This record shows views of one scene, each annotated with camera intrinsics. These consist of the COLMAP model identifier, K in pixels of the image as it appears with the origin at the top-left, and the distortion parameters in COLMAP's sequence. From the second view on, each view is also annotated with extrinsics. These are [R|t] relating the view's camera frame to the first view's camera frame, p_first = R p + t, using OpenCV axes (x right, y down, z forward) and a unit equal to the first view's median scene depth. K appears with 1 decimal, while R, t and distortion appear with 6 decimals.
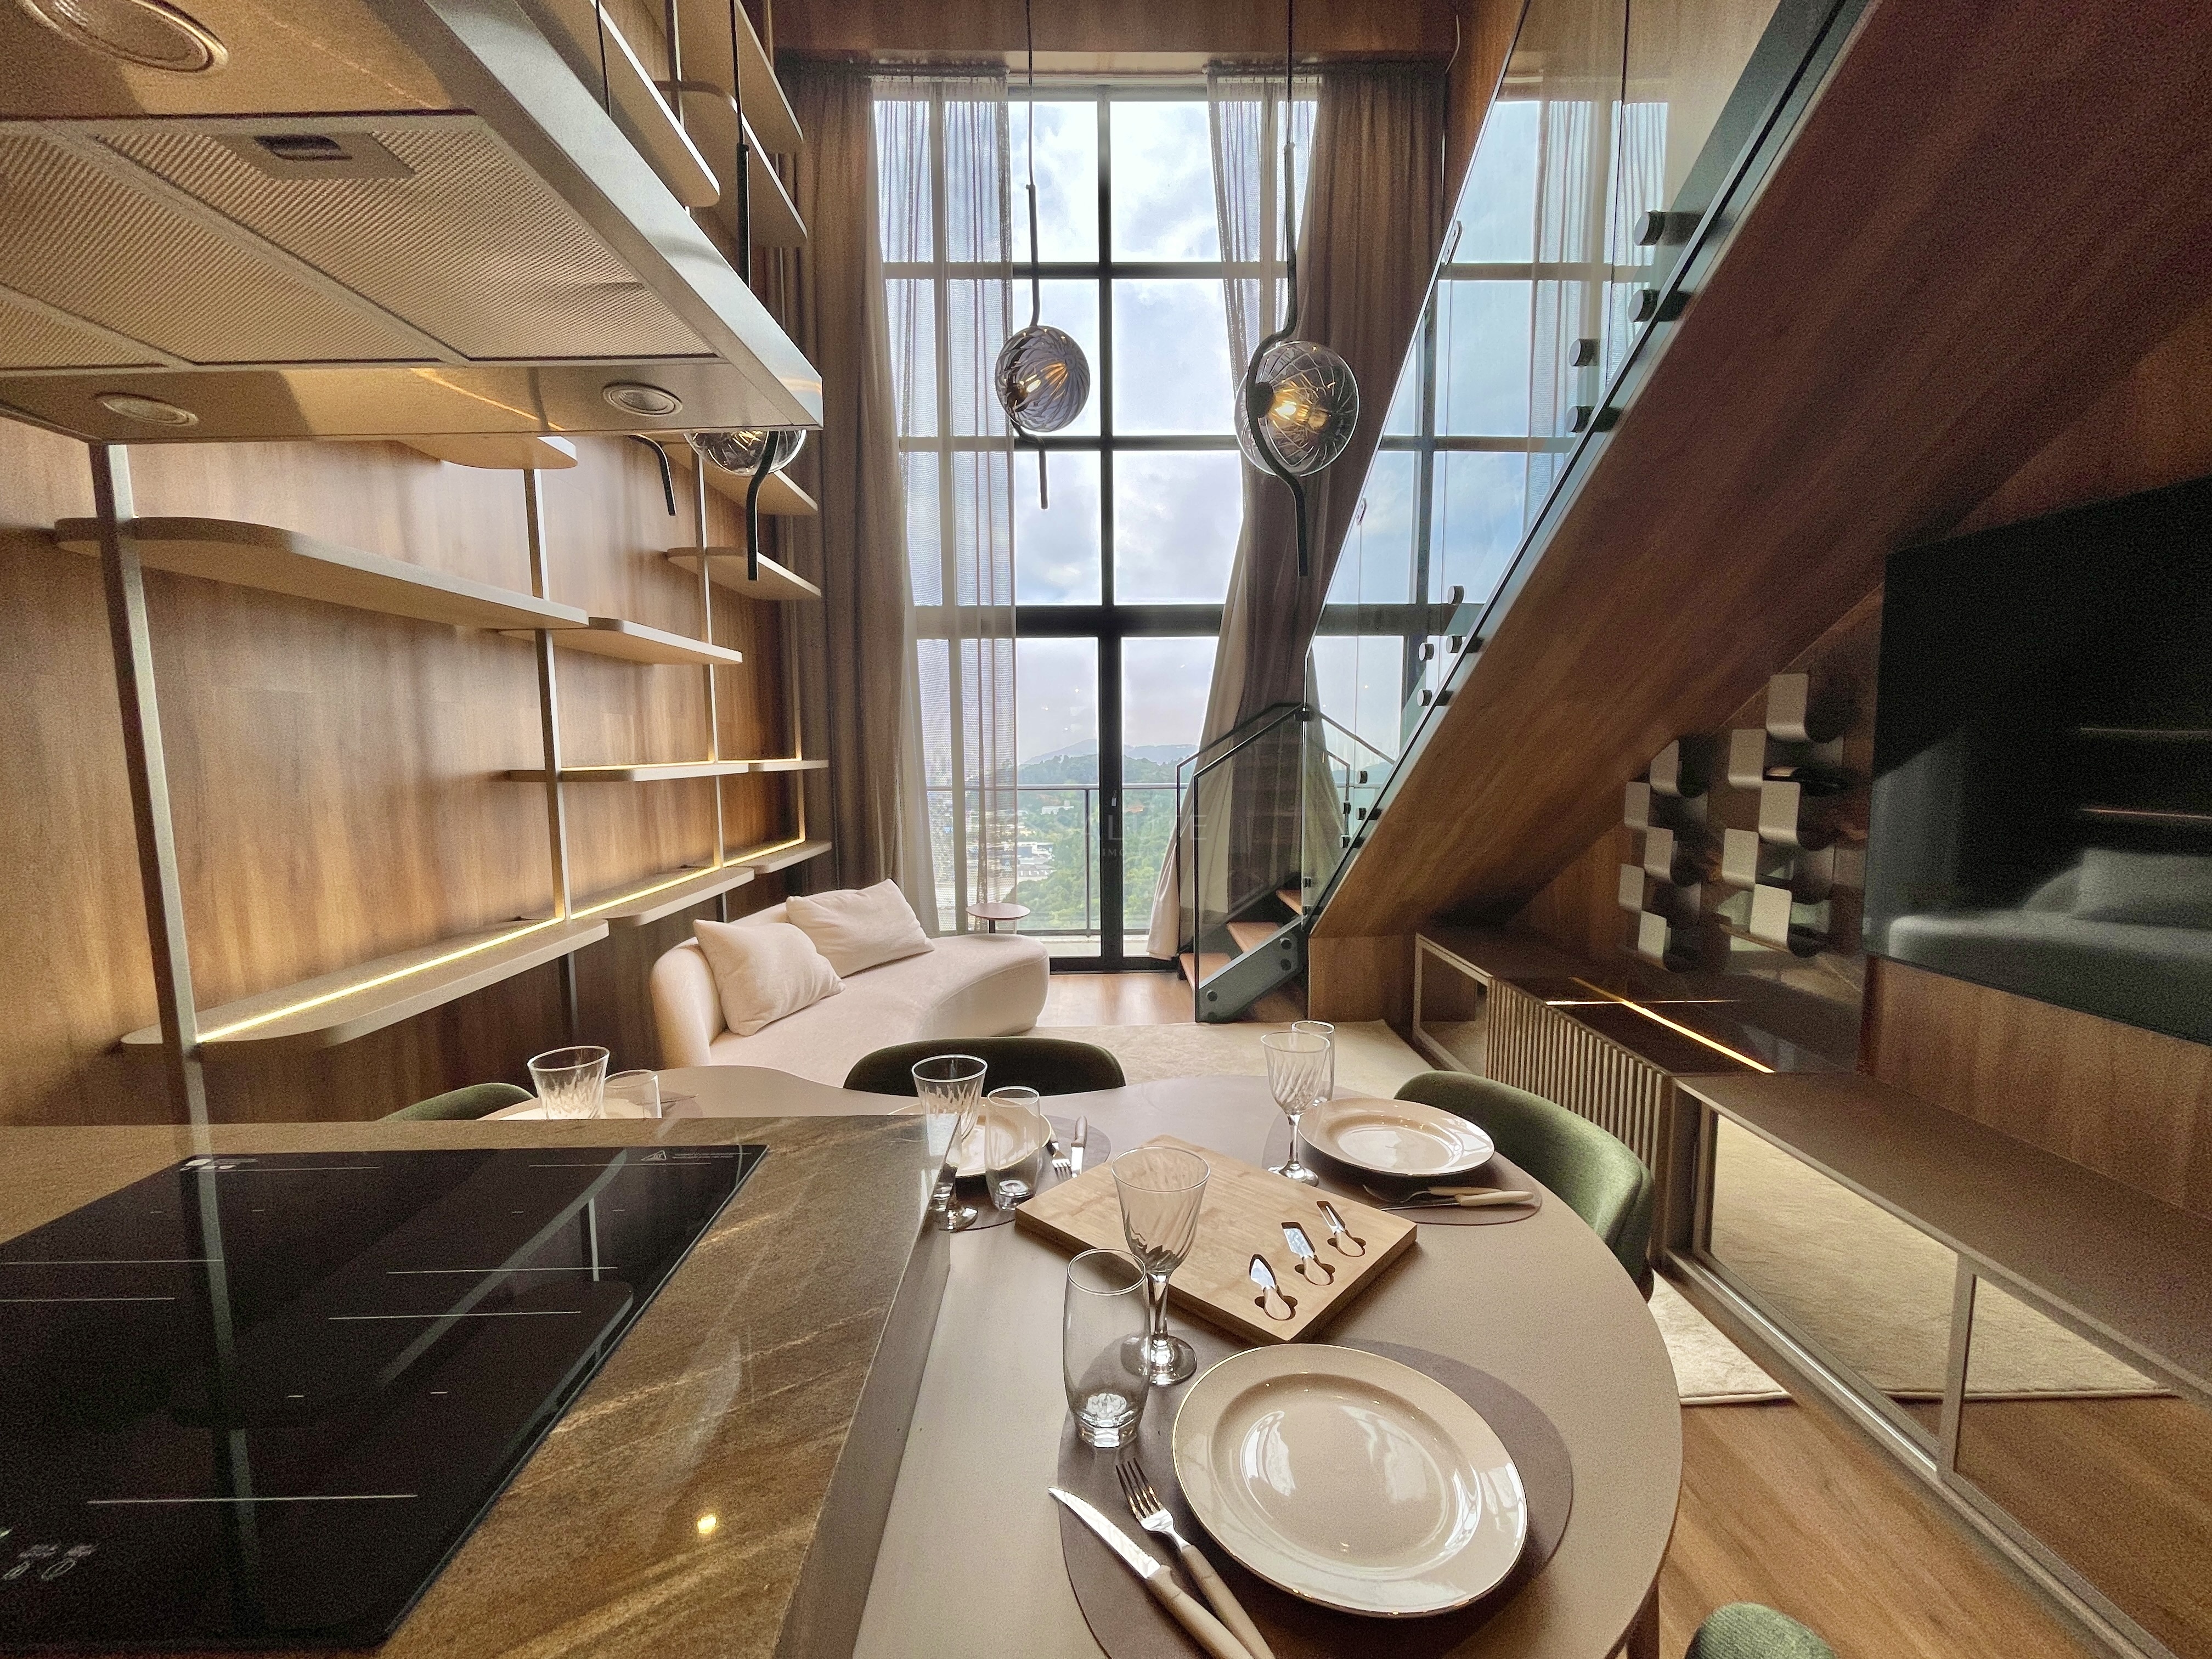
lens RADIAL K [[890.6, 0, 1104.9], [0, 890.6, 838.5], [0, 0, 1]] dist [0.002421, 0.000334]
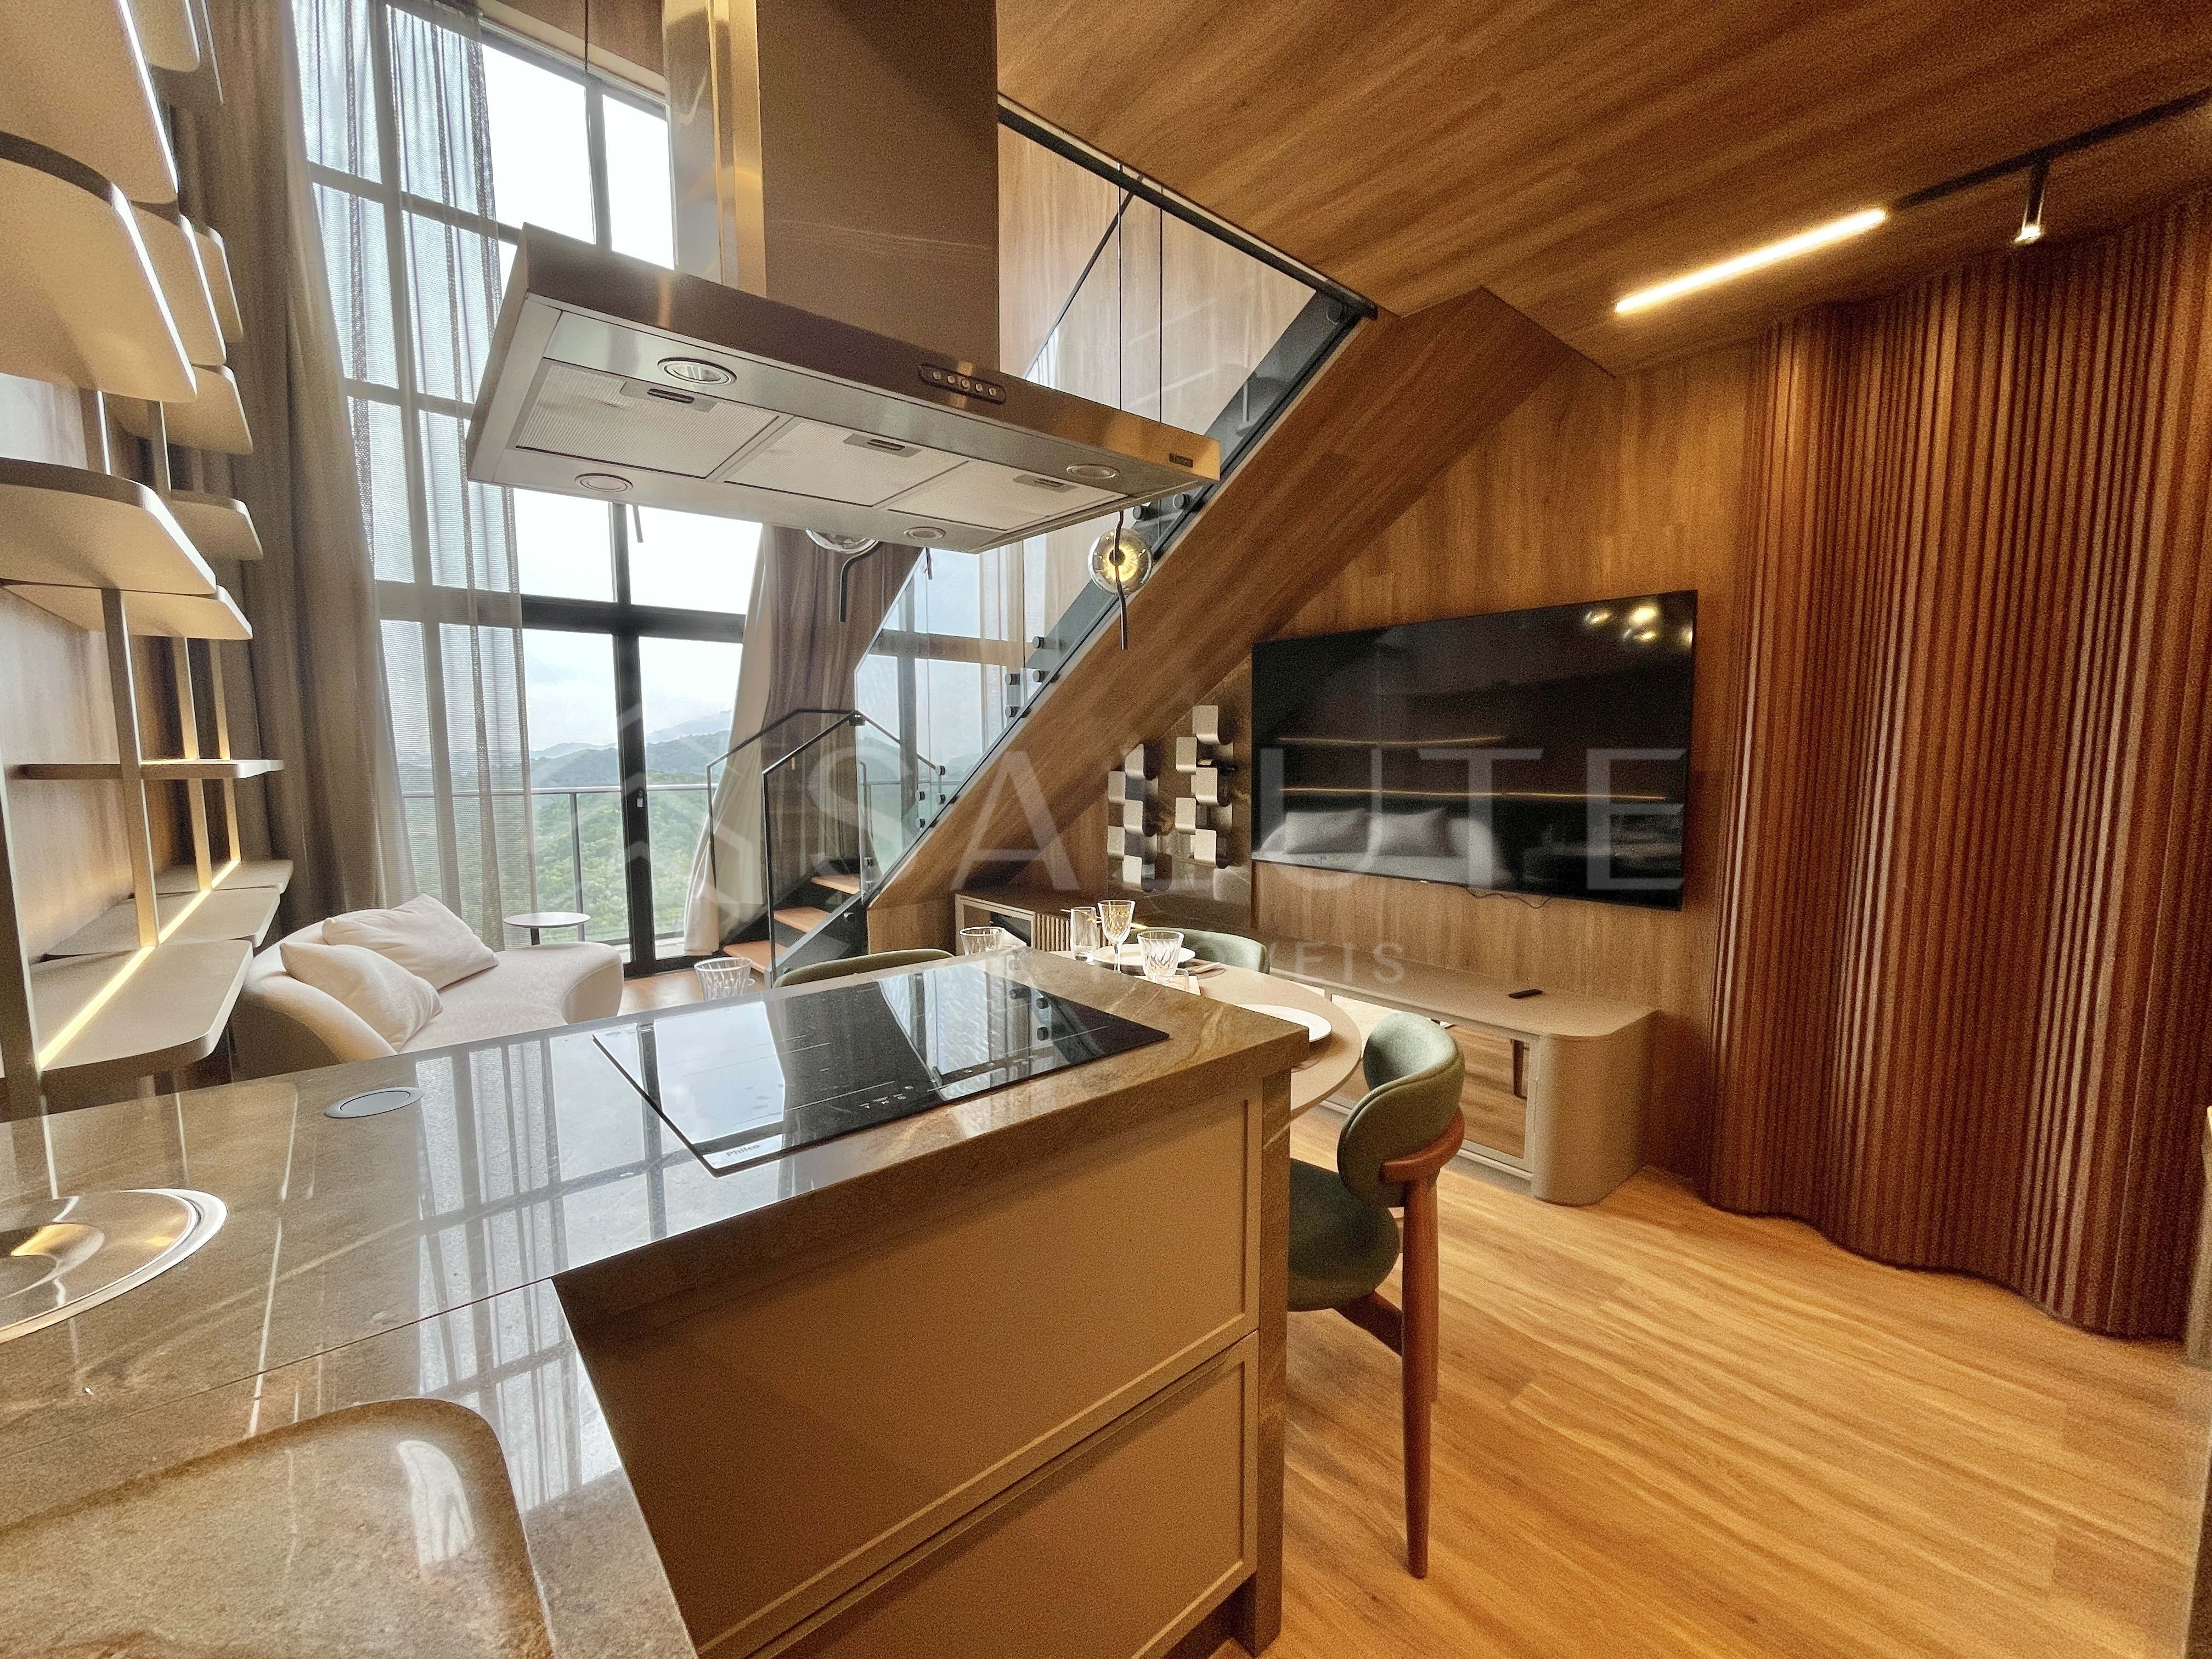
lens RADIAL K [[902.8, 0, 1105.4], [0, 902.8, 846.8], [0, 0, 1]] dist [0.001211, 0.000178]
pose [[0.768263, -0.062647, 0.637062, -0.291374], [0.063014, 0.997767, 0.022127, 0.021334], [-0.637026, 0.023145, 0.770495, -0.122496]]
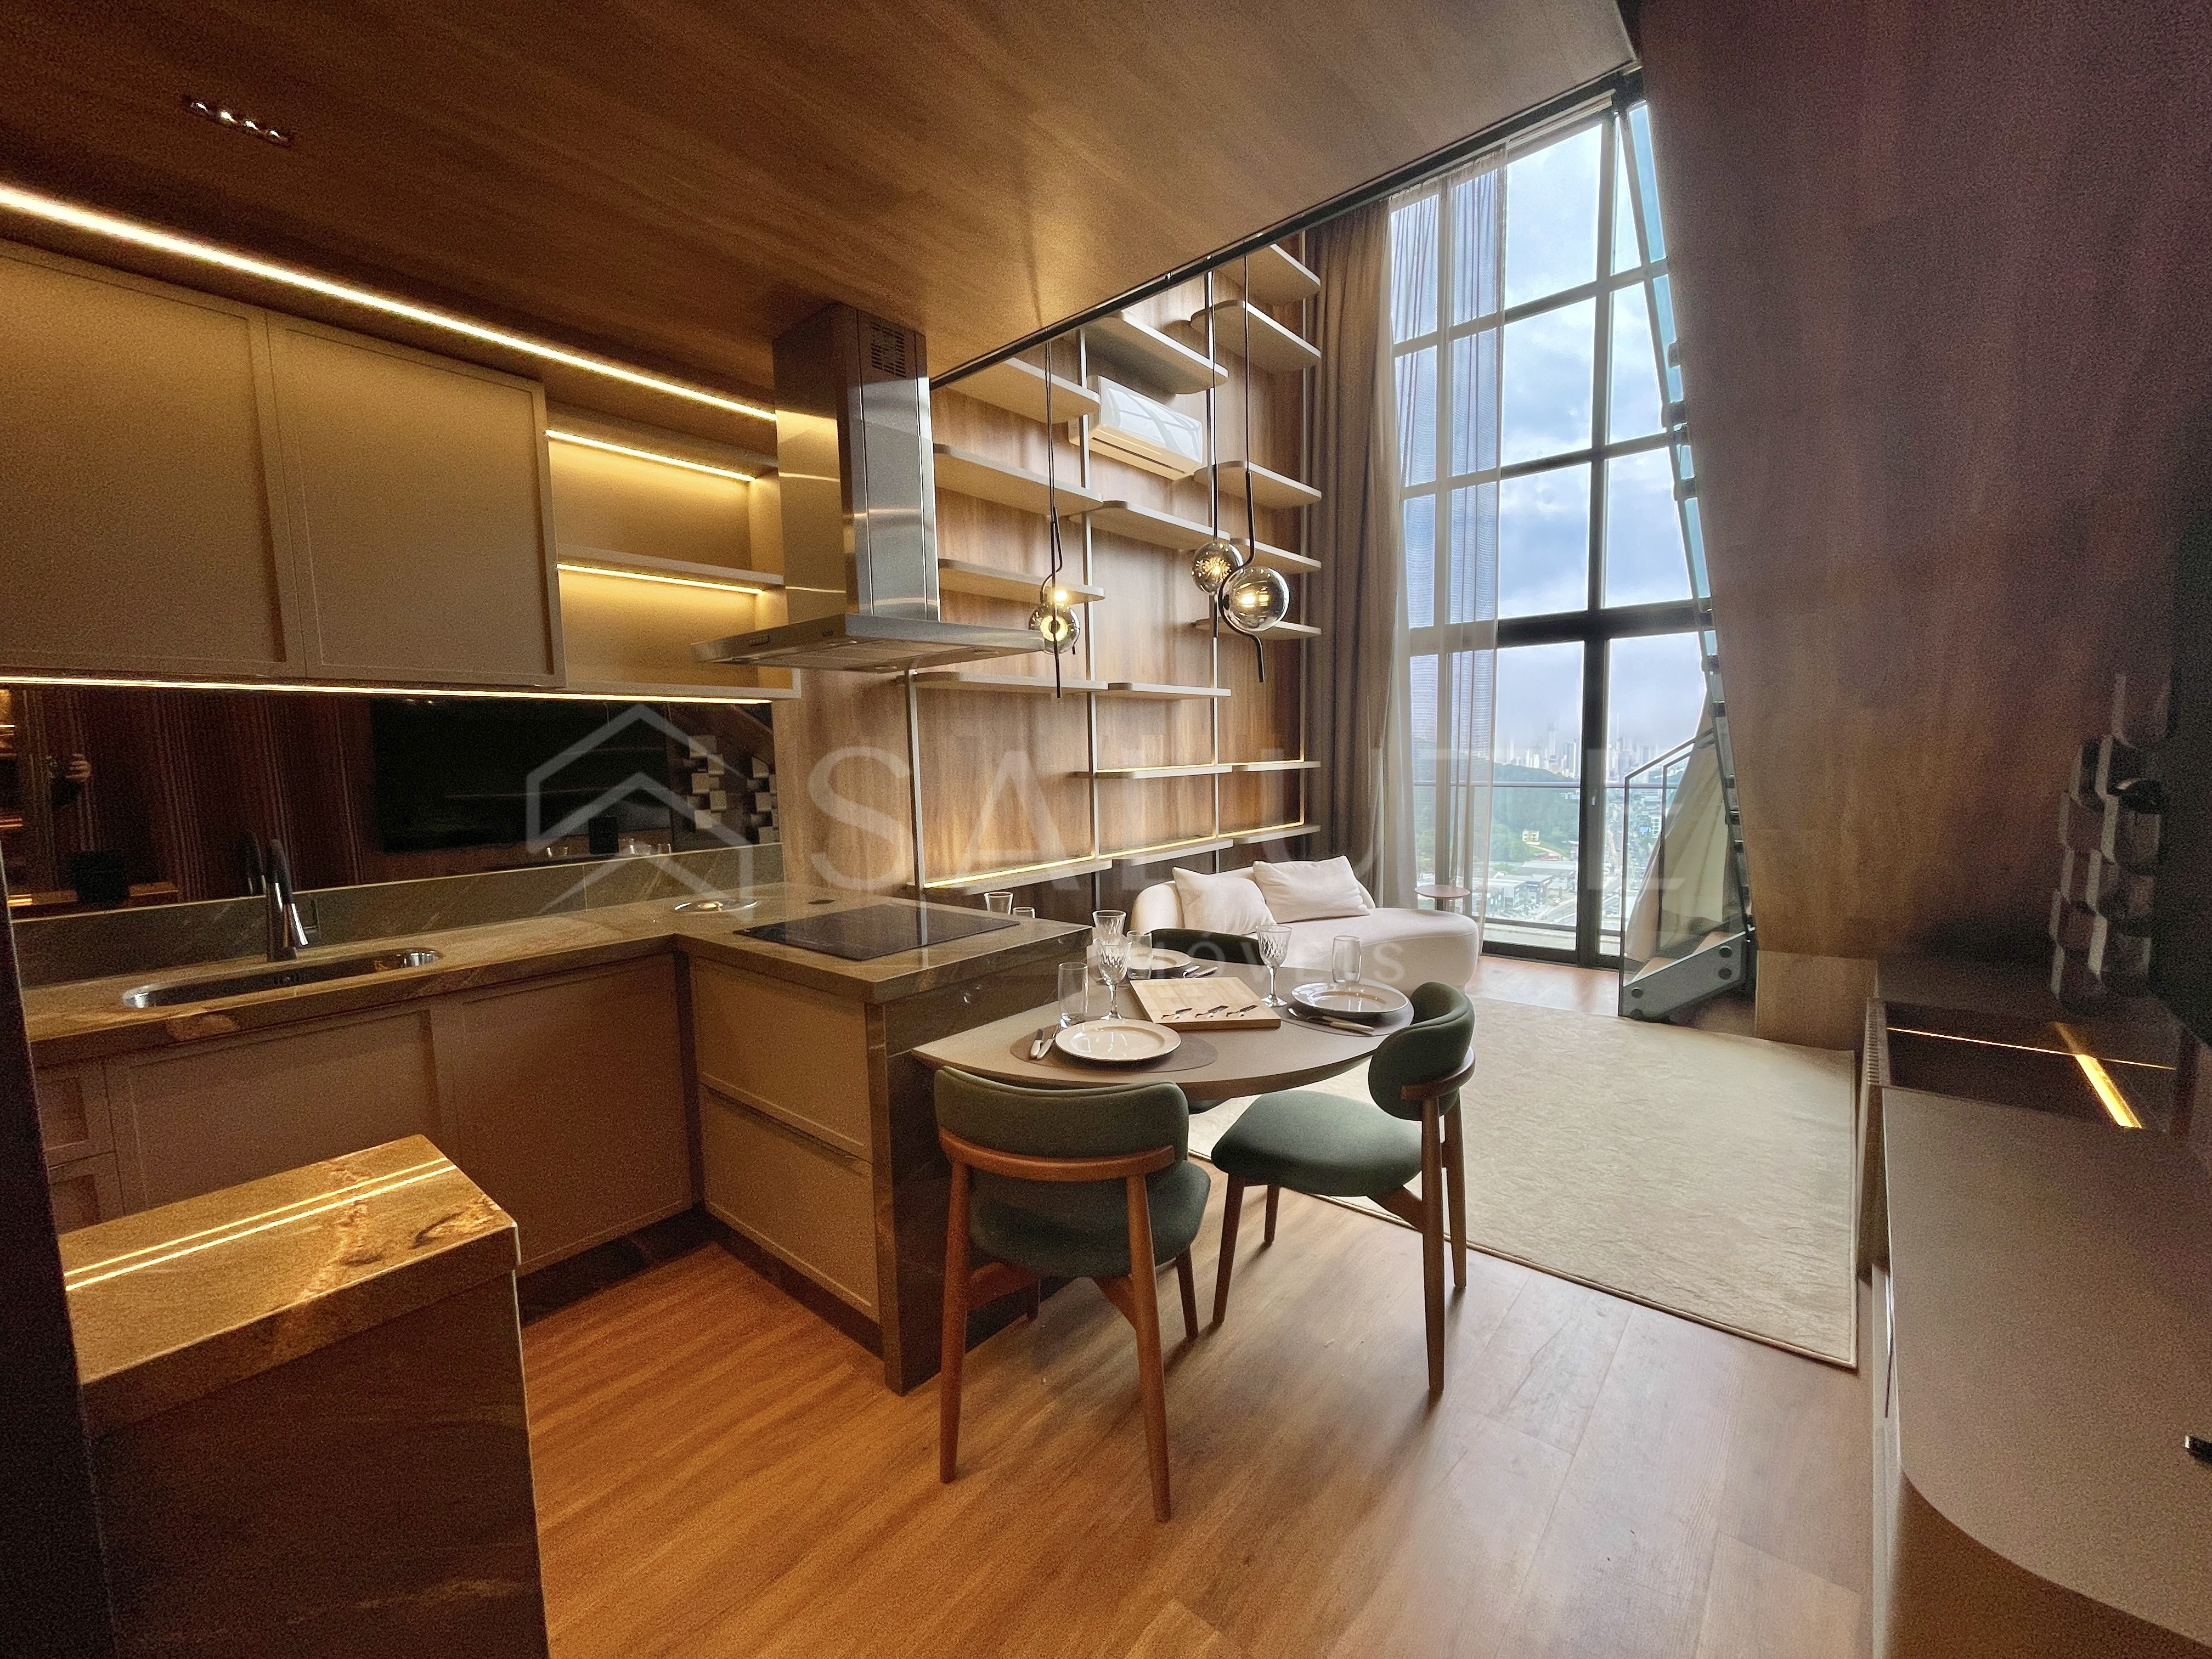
lens RADIAL K [[890.6, 0, 1104.9], [0, 890.6, 838.5], [0, 0, 1]] dist [0.002421, 0.000334]
pose [[0.758238, 0.055872, -0.649579, 0.312557], [-0.049634, 0.998377, 0.027936, 0.001576], [0.650086, 0.011059, 0.759781, -0.176068]]
